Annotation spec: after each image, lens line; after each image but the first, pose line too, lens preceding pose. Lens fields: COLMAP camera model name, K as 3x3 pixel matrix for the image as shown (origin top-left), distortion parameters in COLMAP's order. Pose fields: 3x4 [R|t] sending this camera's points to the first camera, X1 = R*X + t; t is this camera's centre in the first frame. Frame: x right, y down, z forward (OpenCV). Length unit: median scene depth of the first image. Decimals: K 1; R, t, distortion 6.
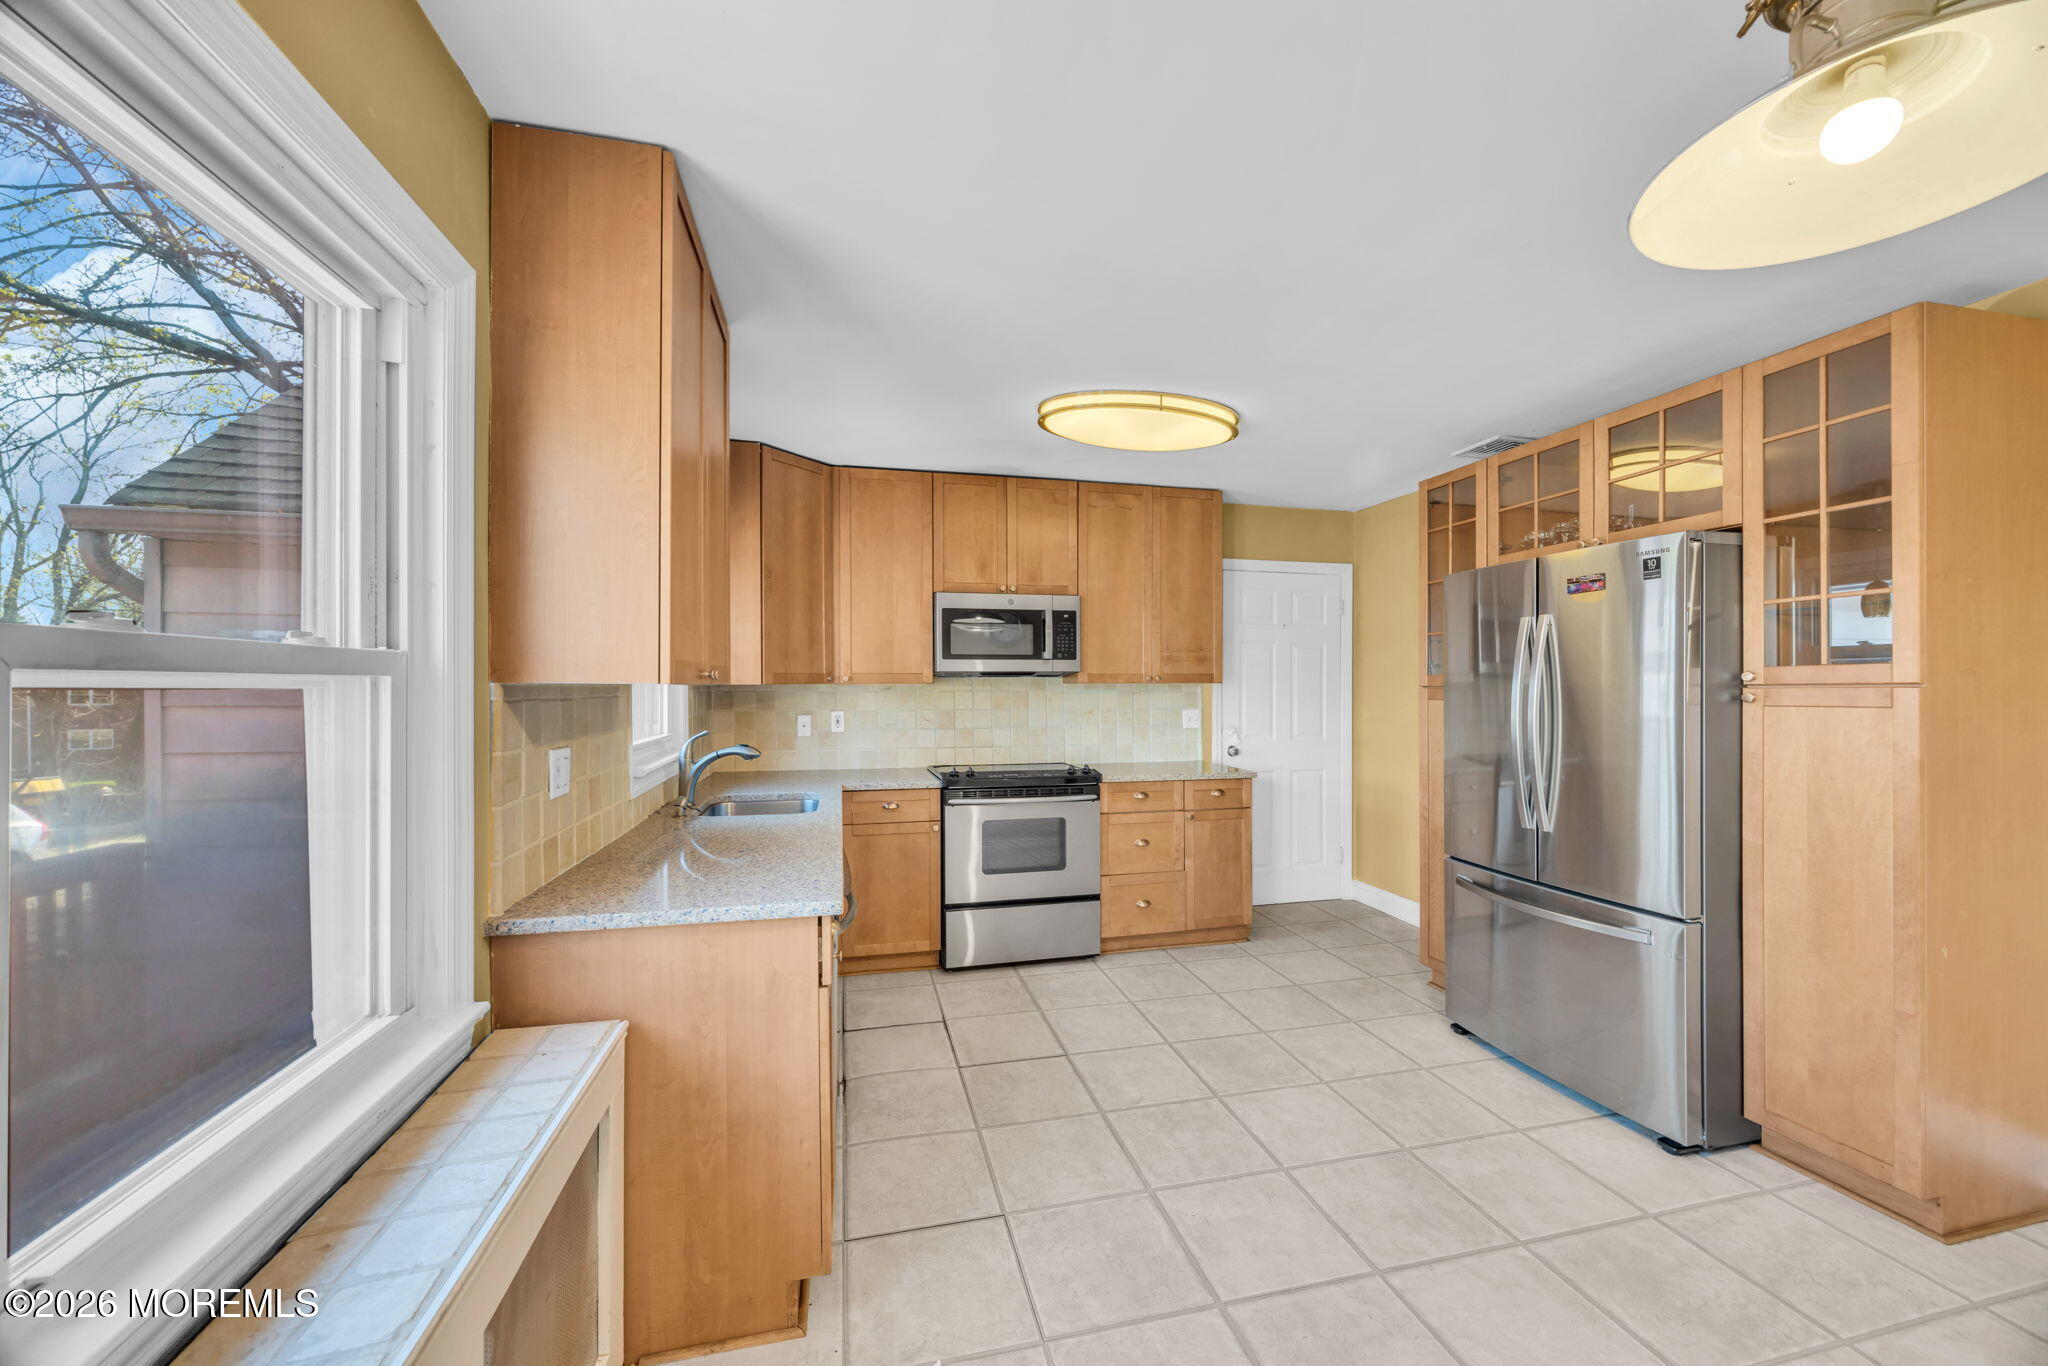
lens RADIAL K [[785.7, 0, 1034.7], [0, 785.7, 684.1], [0, 0, 1]] dist [0.001103, -0.000074]
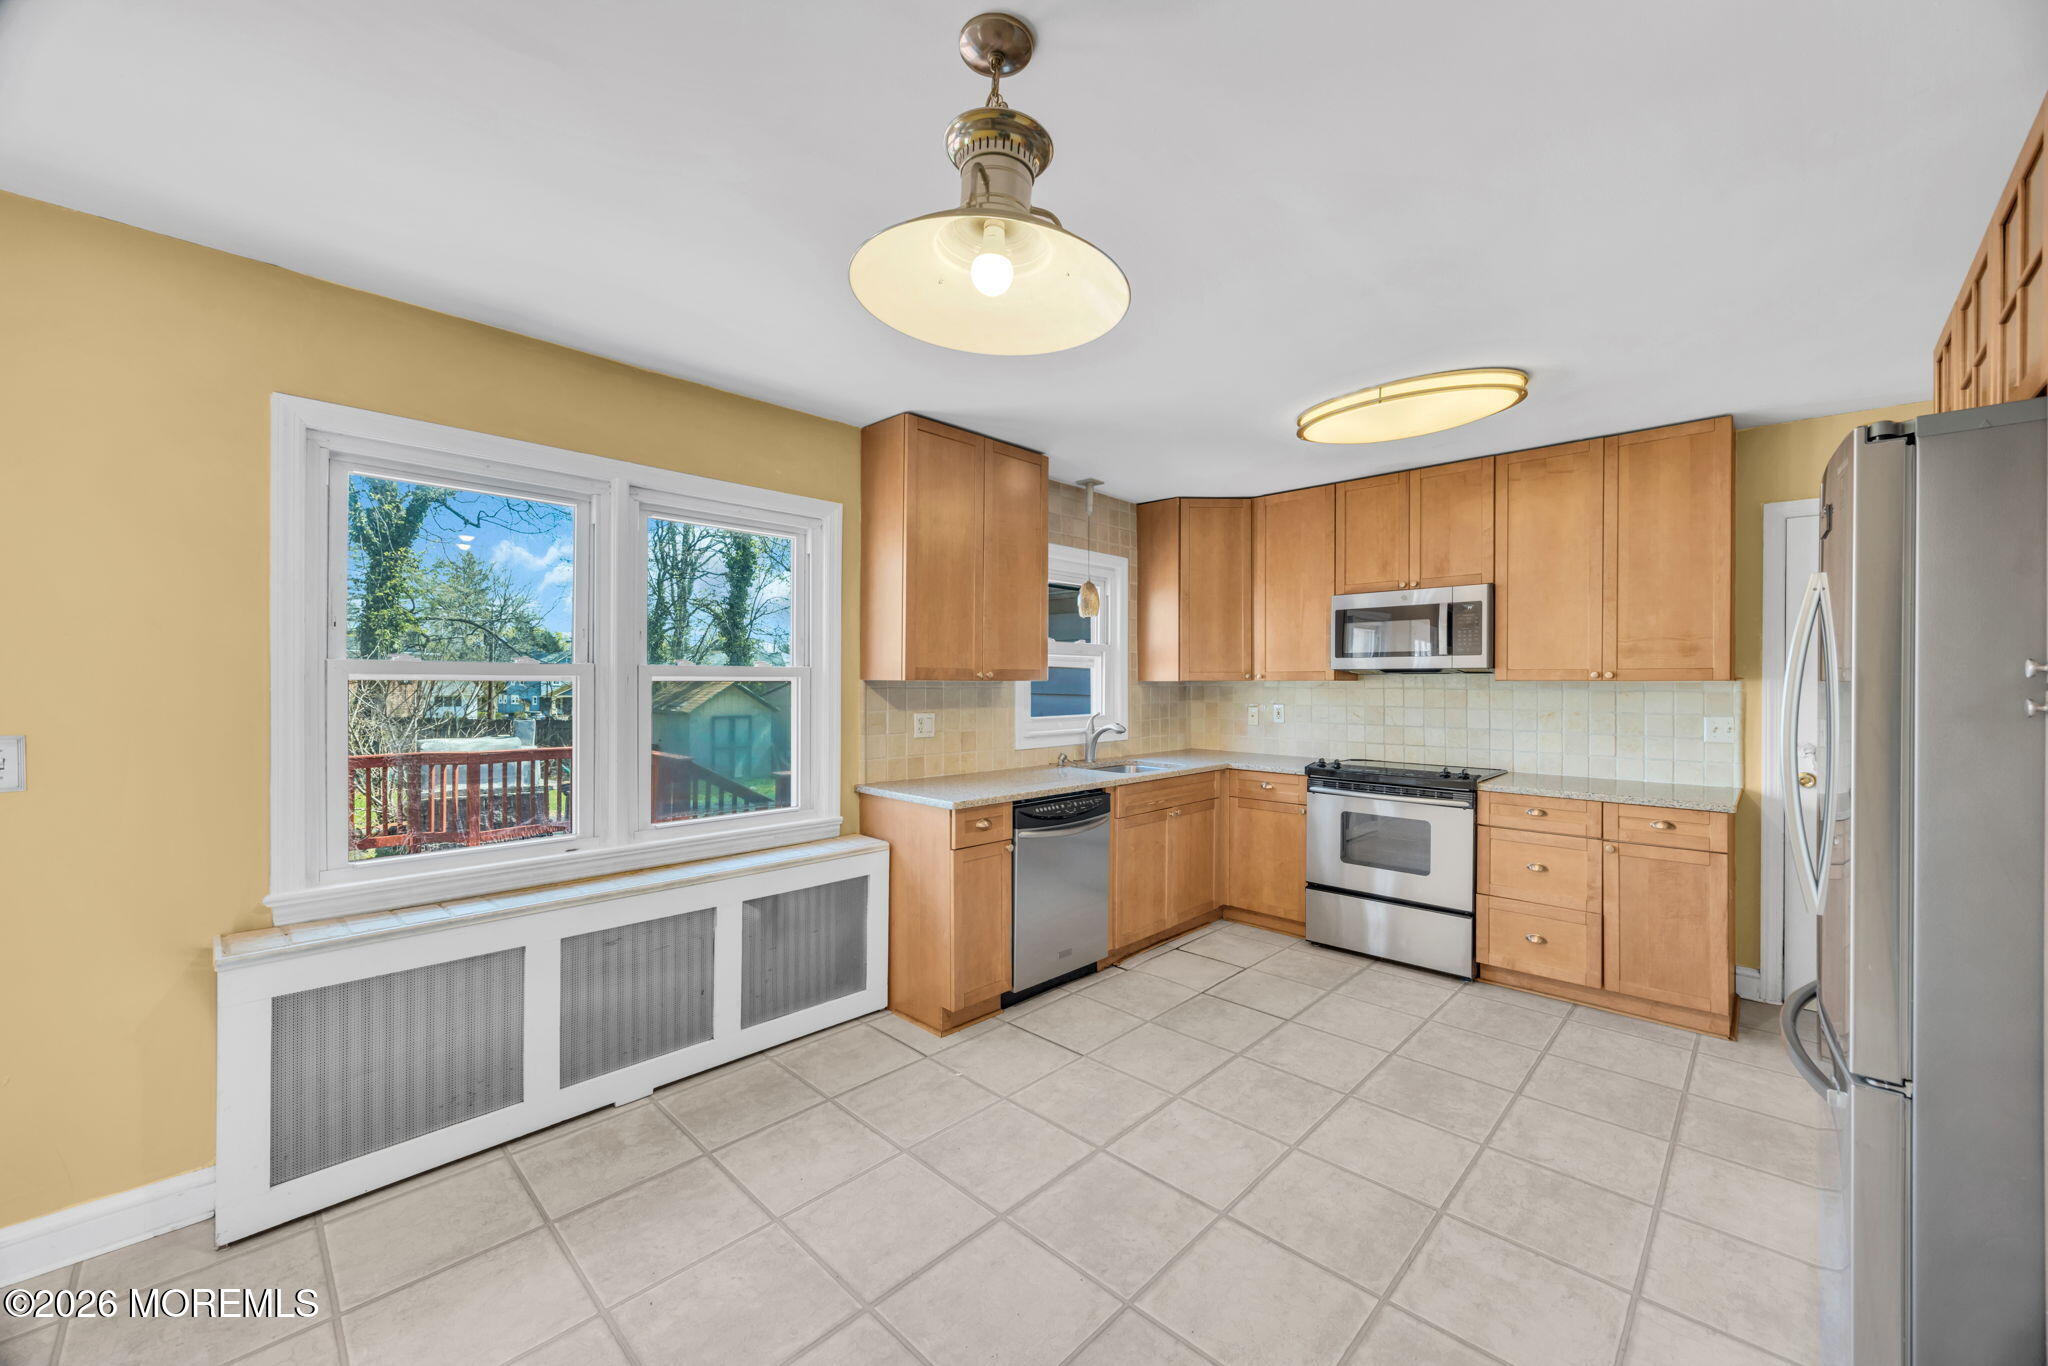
lens RADIAL K [[780.5, 0, 1034.9], [0, 780.5, 675.8], [0, 0, 1]] dist [-0.001551, 0.000014]
pose [[0.538844, -0.003139, -0.842400, 0.605694], [-0.002578, 0.999982, -0.005376, -0.000617], [0.842402, 0.005069, 0.538826, 0.091227]]
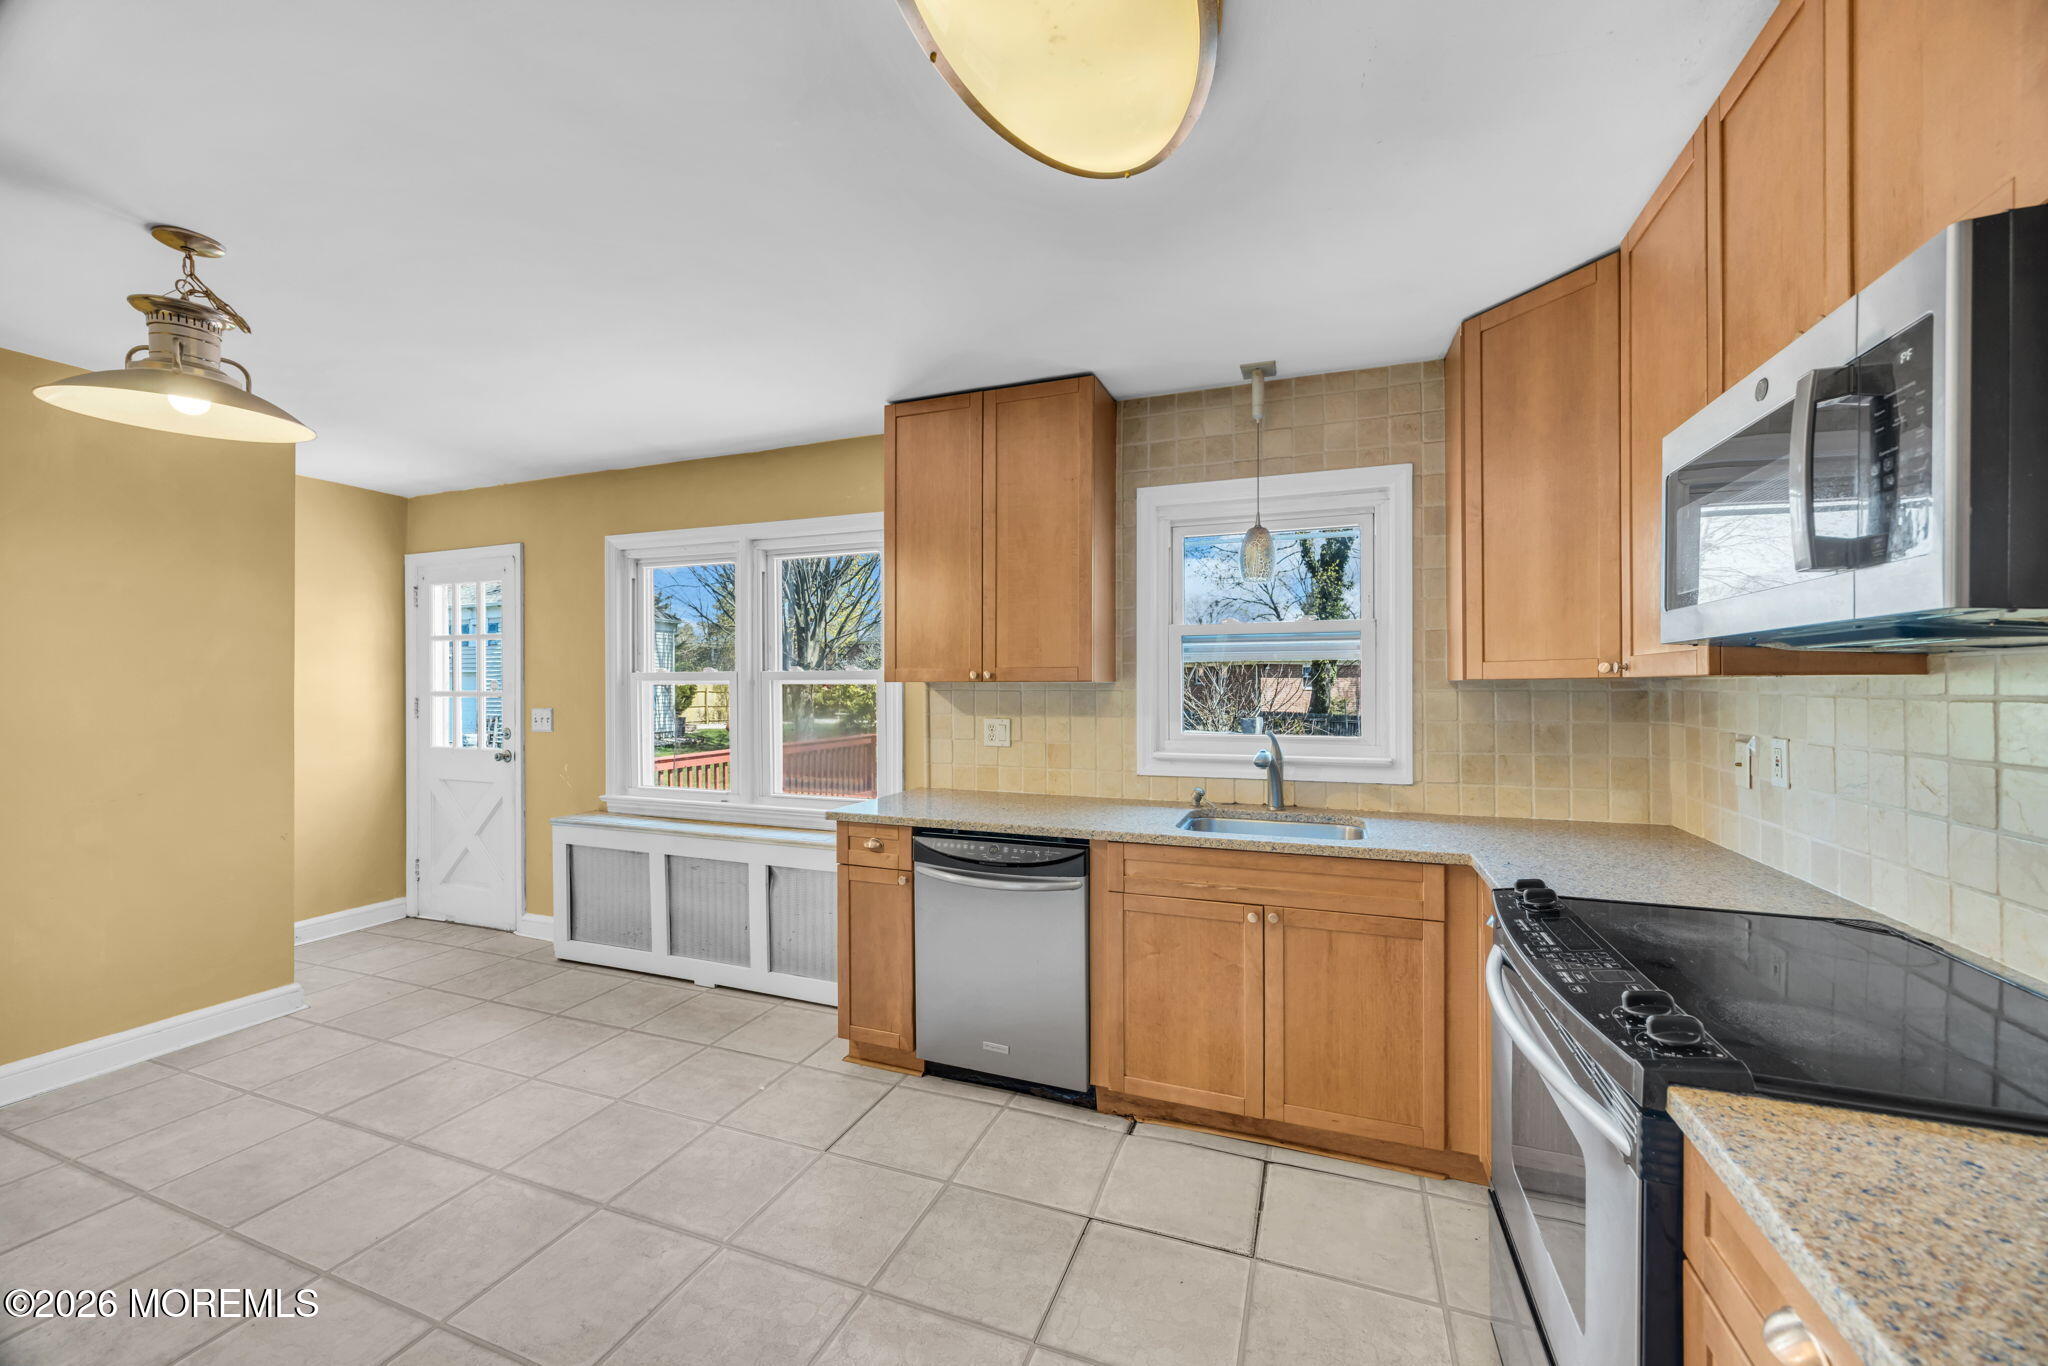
lens RADIAL K [[780.5, 0, 1034.9], [0, 780.5, 675.8], [0, 0, 1]] dist [-0.001551, 0.000014]
pose [[-0.565060, -0.001179, -0.825049, 0.395574], [0.006167, 0.999965, -0.005653, -0.001180], [0.825027, -0.008283, -0.565033, 1.041976]]
